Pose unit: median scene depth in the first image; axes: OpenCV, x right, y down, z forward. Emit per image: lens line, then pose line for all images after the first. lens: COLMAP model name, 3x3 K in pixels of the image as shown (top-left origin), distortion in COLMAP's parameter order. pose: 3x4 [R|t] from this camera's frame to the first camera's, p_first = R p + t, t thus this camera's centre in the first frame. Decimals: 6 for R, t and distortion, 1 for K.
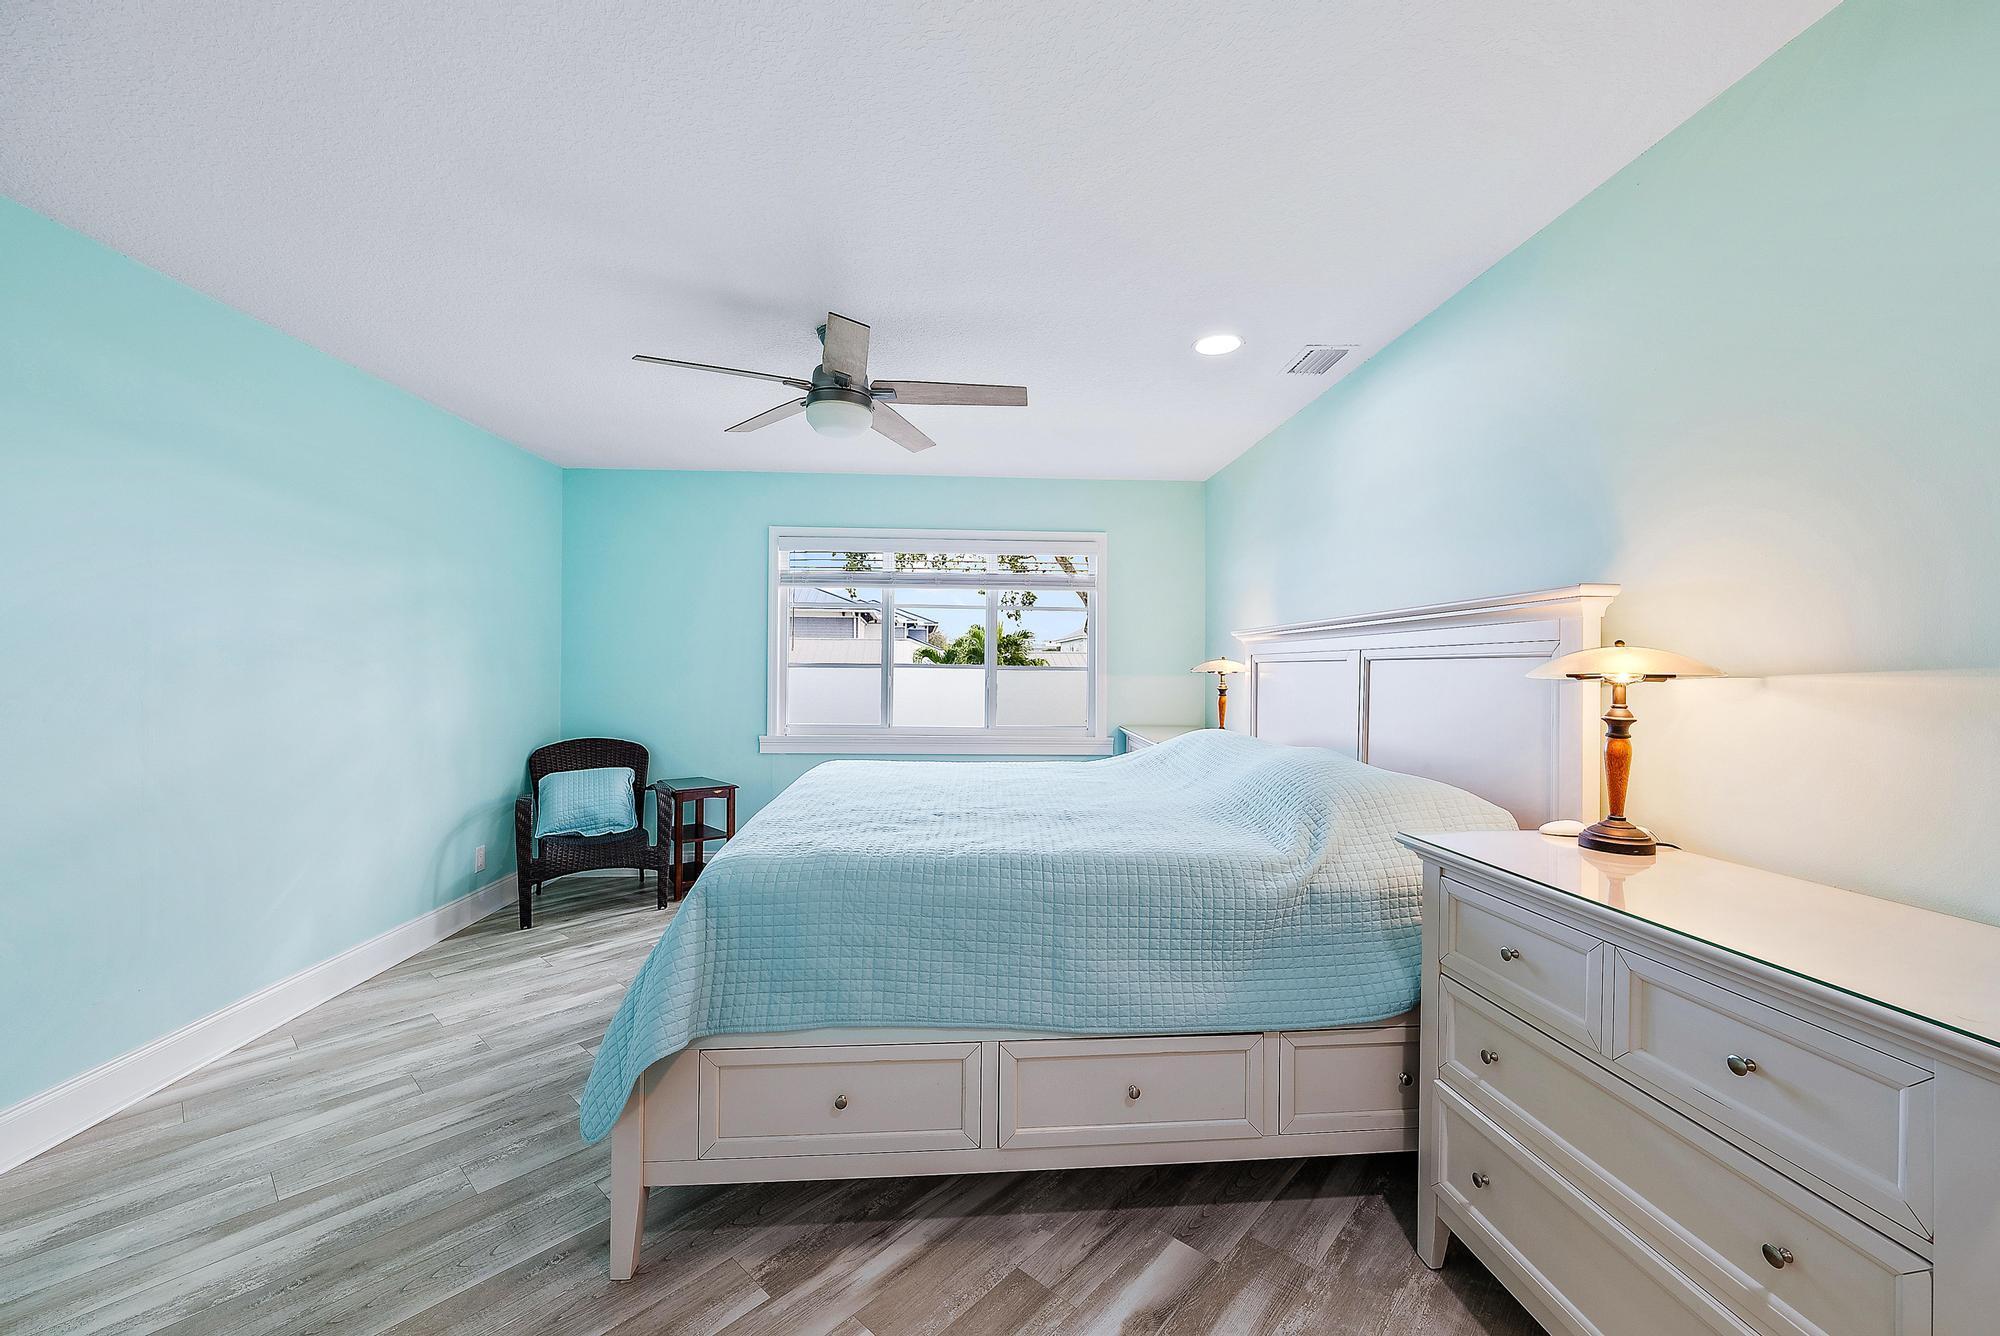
lens RADIAL K [[814.0, 0, 993.8], [0, 814.0, 672.3], [0, 0, 1]] dist [0.000753, 0.000218]
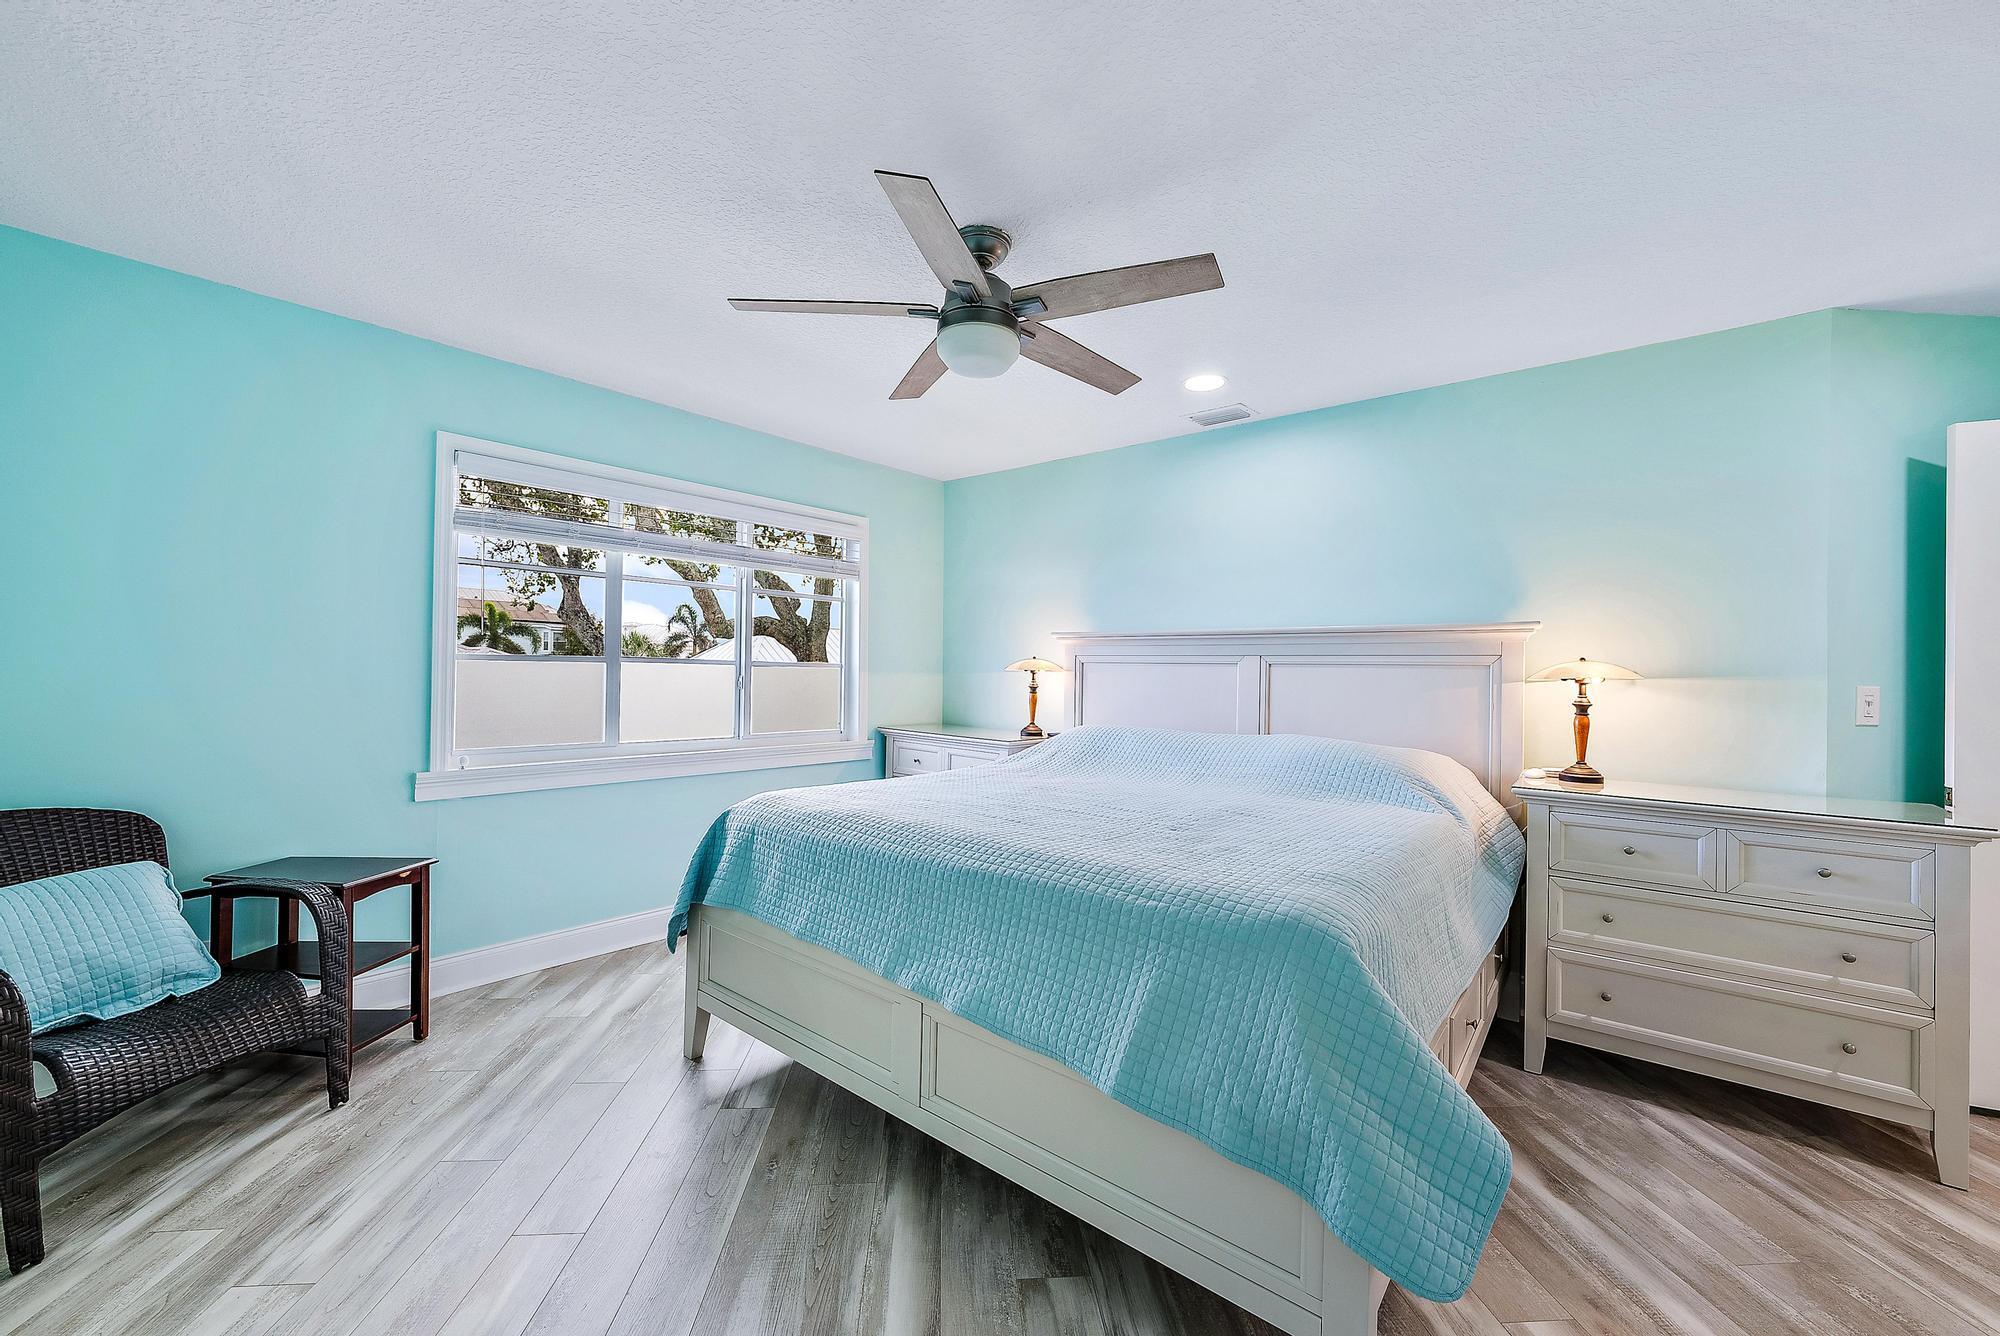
lens RADIAL K [[814.0, 0, 995.9], [0, 814.0, 669.3], [0, 0, 1]] dist [0.000753, 0.000218]
pose [[0.665489, 0.000106, 0.746407, -0.596688], [-0.006706, 0.999960, 0.005838, -0.007876], [-0.746377, -0.008891, 0.665464, 0.357601]]
